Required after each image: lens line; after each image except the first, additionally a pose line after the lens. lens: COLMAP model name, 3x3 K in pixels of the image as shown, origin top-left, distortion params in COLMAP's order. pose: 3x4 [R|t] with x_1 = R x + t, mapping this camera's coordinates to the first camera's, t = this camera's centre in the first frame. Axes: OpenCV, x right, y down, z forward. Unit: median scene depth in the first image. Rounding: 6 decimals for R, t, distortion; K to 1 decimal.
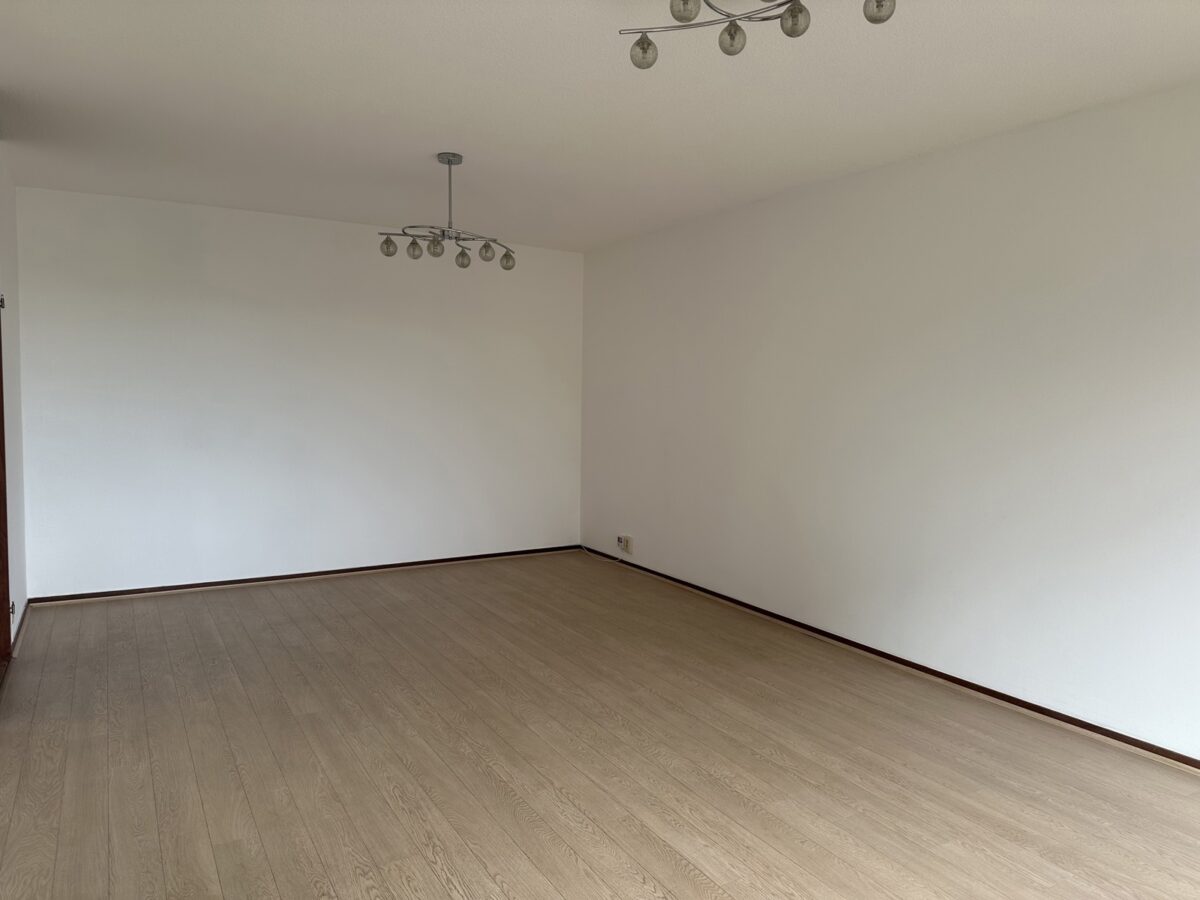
lens RADIAL K [[844.4, 0, 594.7], [0, 844.4, 448.5], [0, 0, 1]] dist [0.105891, -0.130611]
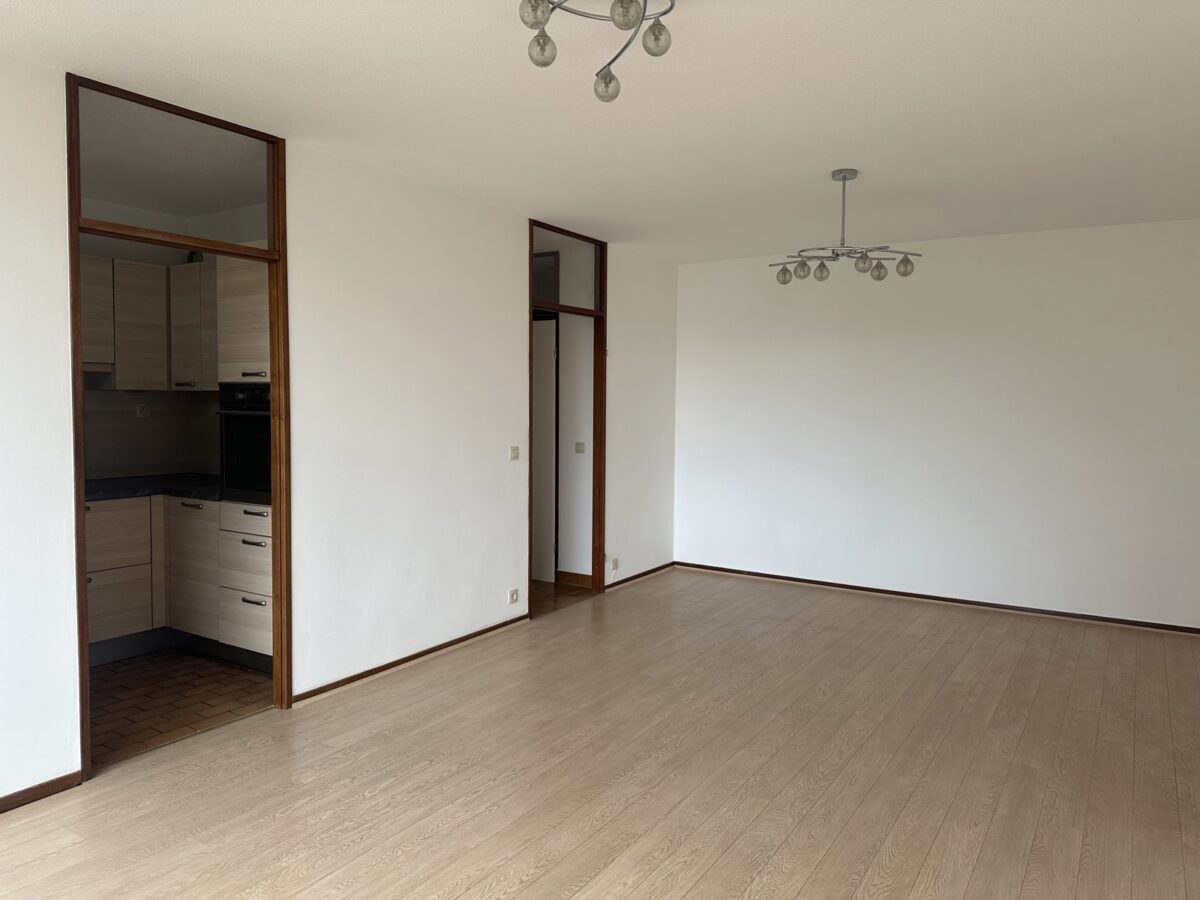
lens RADIAL K [[844.4, 0, 594.7], [0, 844.4, 448.5], [0, 0, 1]] dist [0.105891, -0.130611]
pose [[0.469963, 0.046530, -0.881459, 0.707519], [-0.068207, 0.997538, 0.016292, -0.027300], [0.880047, 0.052465, 0.471979, 0.369874]]
